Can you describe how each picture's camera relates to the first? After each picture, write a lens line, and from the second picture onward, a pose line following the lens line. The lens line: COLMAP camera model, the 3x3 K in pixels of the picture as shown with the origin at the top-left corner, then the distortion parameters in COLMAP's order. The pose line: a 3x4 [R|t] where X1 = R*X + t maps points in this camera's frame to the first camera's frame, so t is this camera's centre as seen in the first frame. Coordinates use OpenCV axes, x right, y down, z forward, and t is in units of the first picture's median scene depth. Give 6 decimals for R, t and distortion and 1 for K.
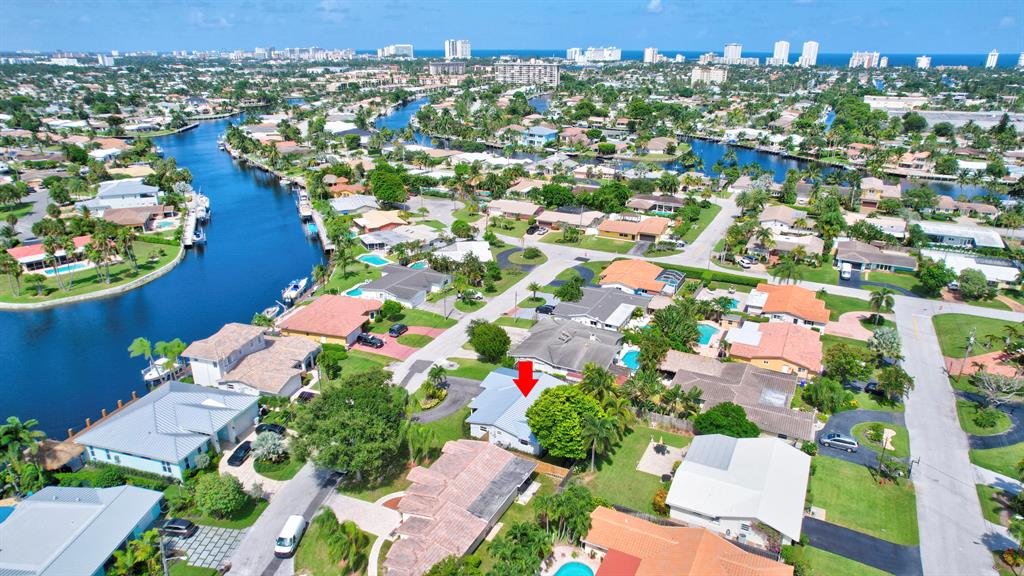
lens RADIAL K [[656.1, 0, 513.3], [0, 656.1, 295.9], [0, 0, 1]] dist [-0.064266, 0.049004]
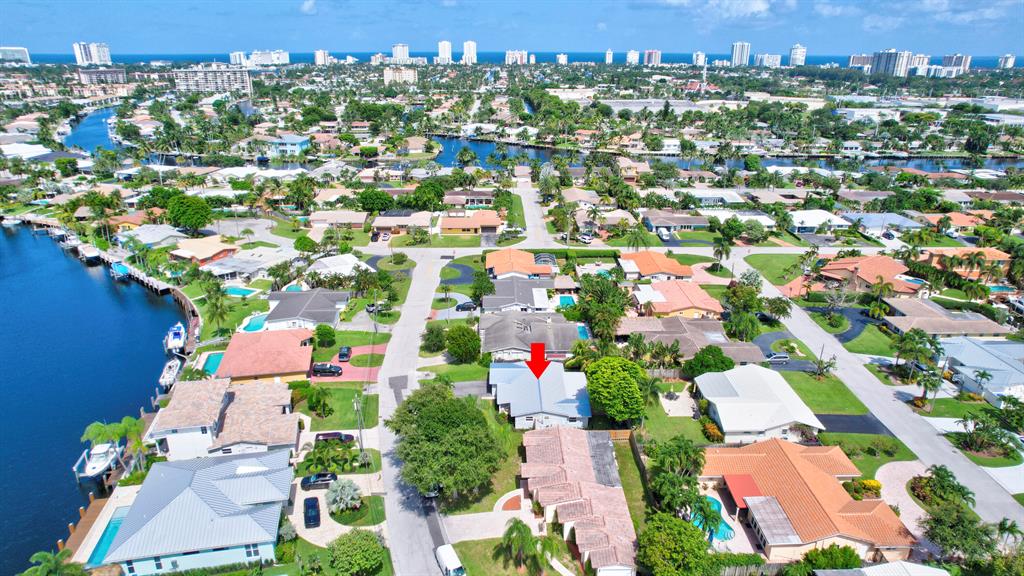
lens RADIAL K [[656.1, 0, 522.9], [0, 656.1, 291.4], [0, 0, 1]] dist [-0.064266, 0.049004]
pose [[0.878793, -0.166192, 0.447329, -0.252594], [0.169712, 0.984957, 0.032527, -0.016207], [-0.446006, 0.047333, 0.893778, 0.034200]]
